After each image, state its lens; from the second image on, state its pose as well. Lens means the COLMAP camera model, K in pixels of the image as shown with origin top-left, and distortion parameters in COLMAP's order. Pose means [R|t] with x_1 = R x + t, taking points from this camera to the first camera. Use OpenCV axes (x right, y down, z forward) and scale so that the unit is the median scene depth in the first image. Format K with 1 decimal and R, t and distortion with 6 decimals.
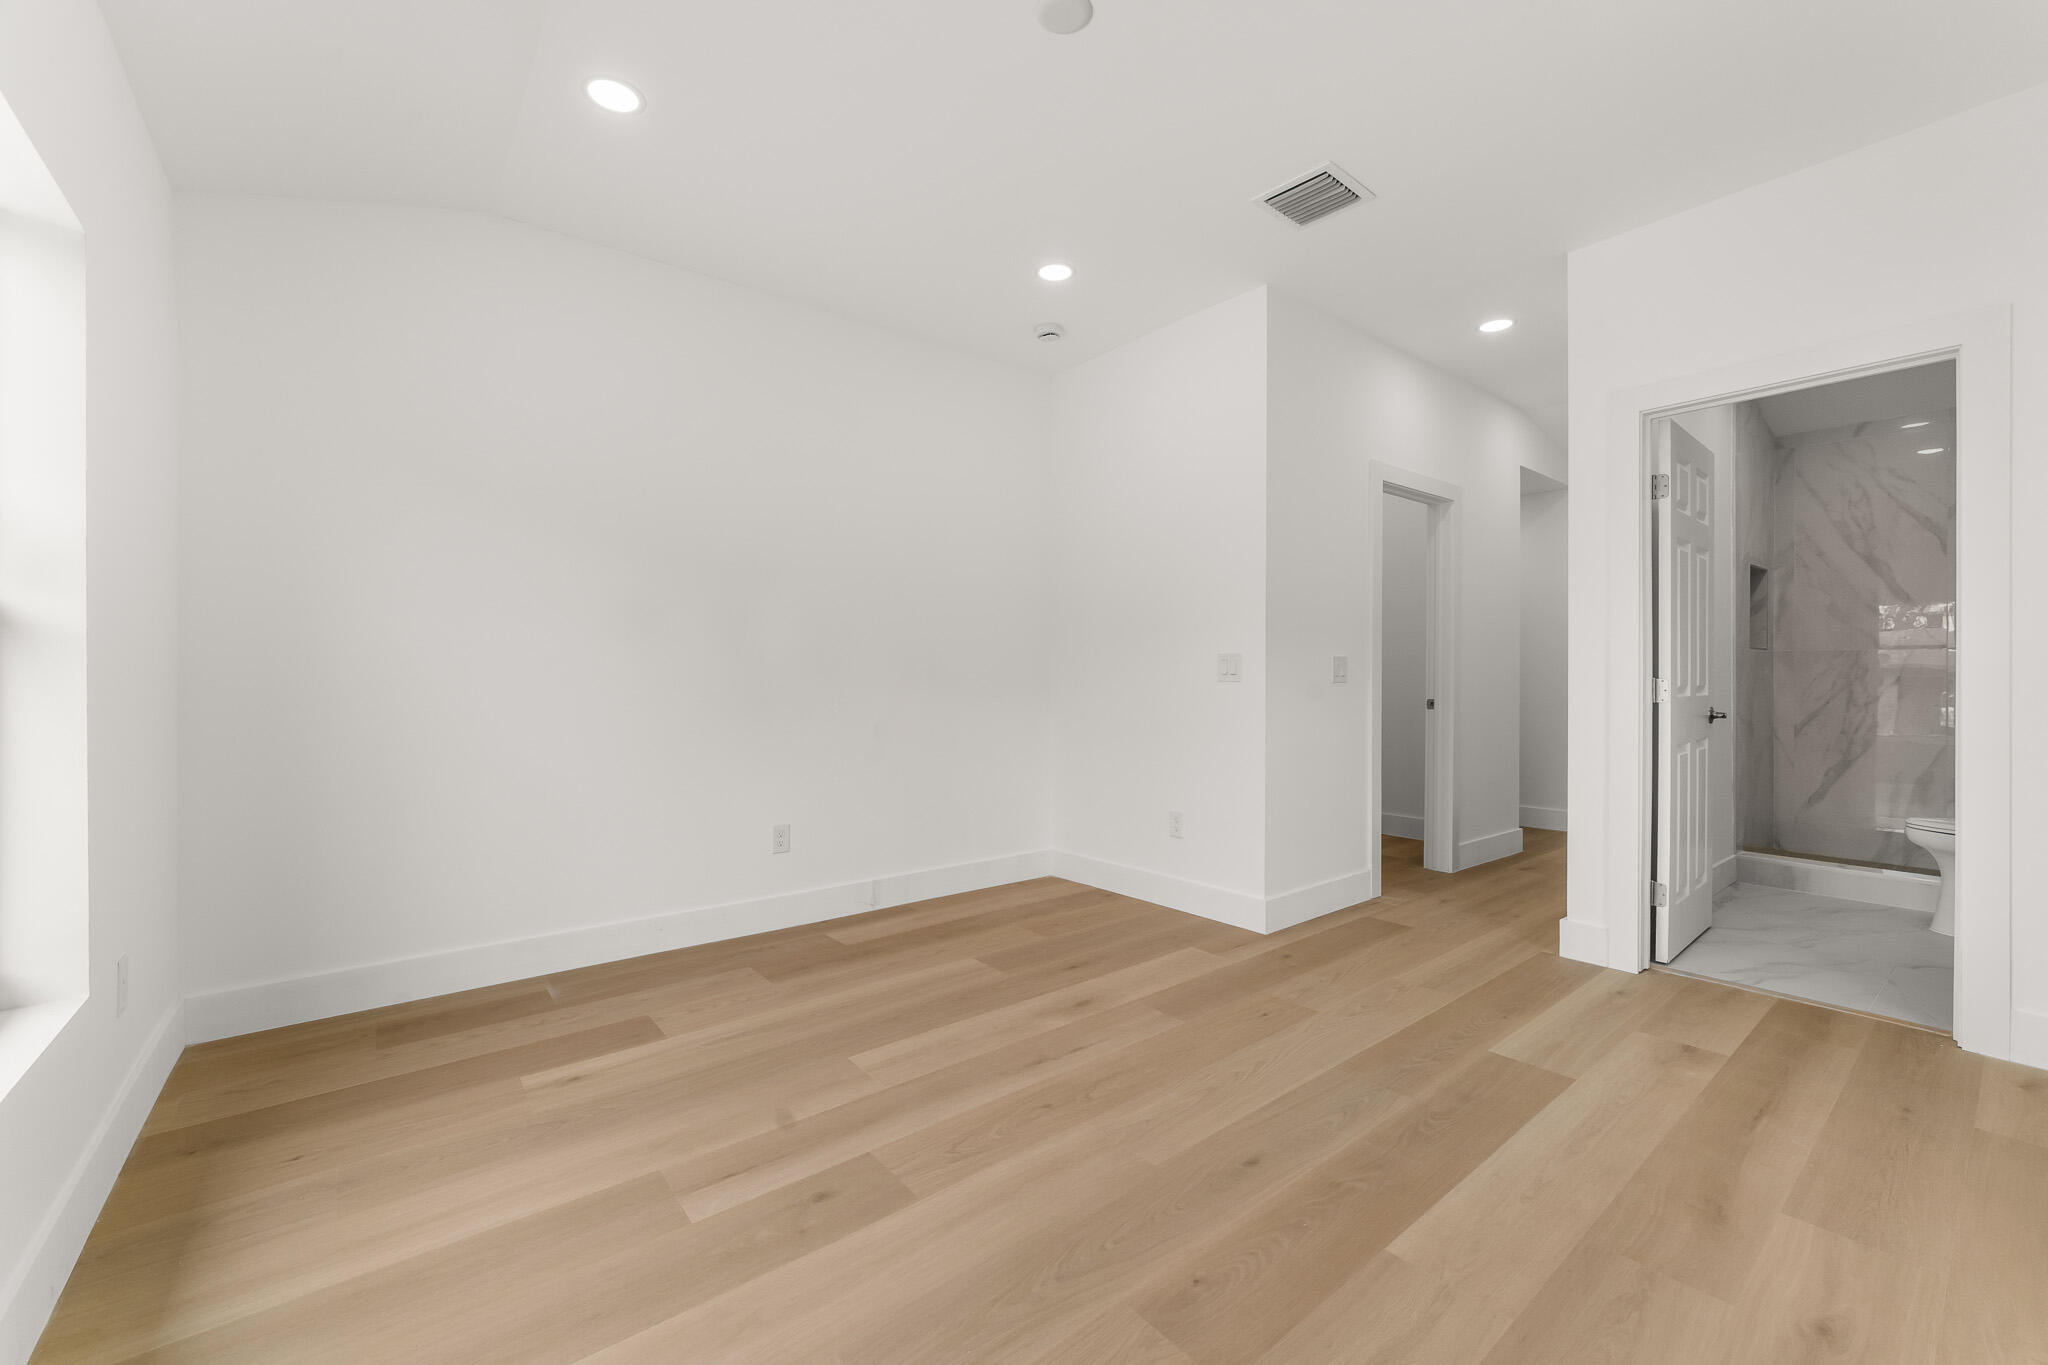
lens RADIAL K [[830.4, 0, 1014.1], [0, 830.4, 676.2], [0, 0, 1]] dist [-0.000840, -0.000386]
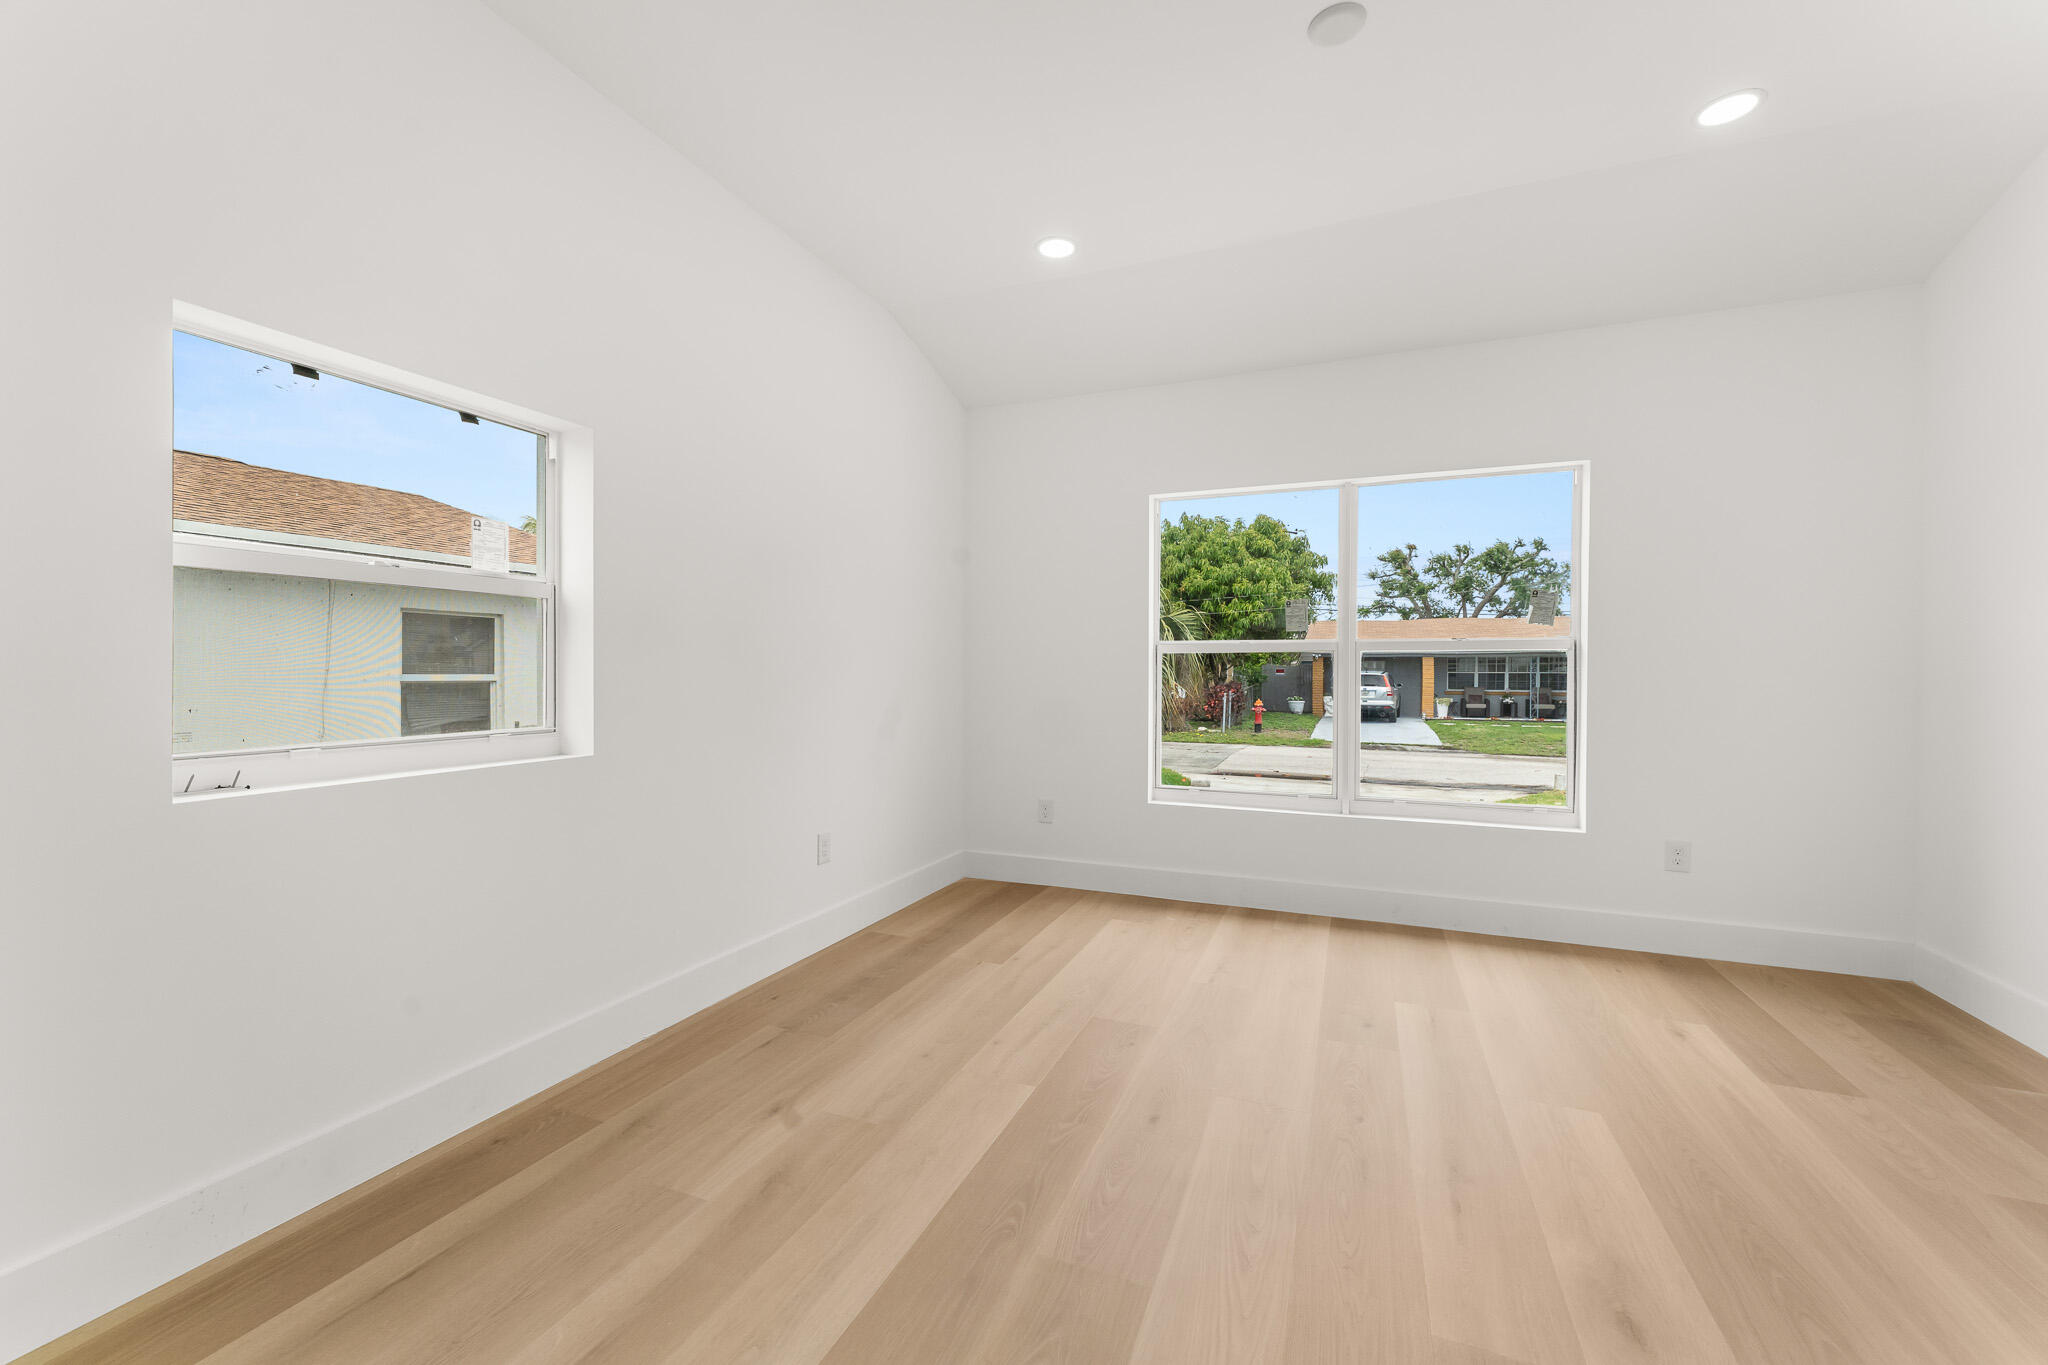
lens RADIAL K [[830.4, 0, 1014.1], [0, 830.4, 676.2], [0, 0, 1]] dist [-0.000840, -0.000386]
pose [[-0.878187, -0.000153, -0.478318, 0.807277], [-0.004984, 0.999949, 0.008832, -0.009725], [0.478292, 0.010140, -0.878142, 1.547999]]
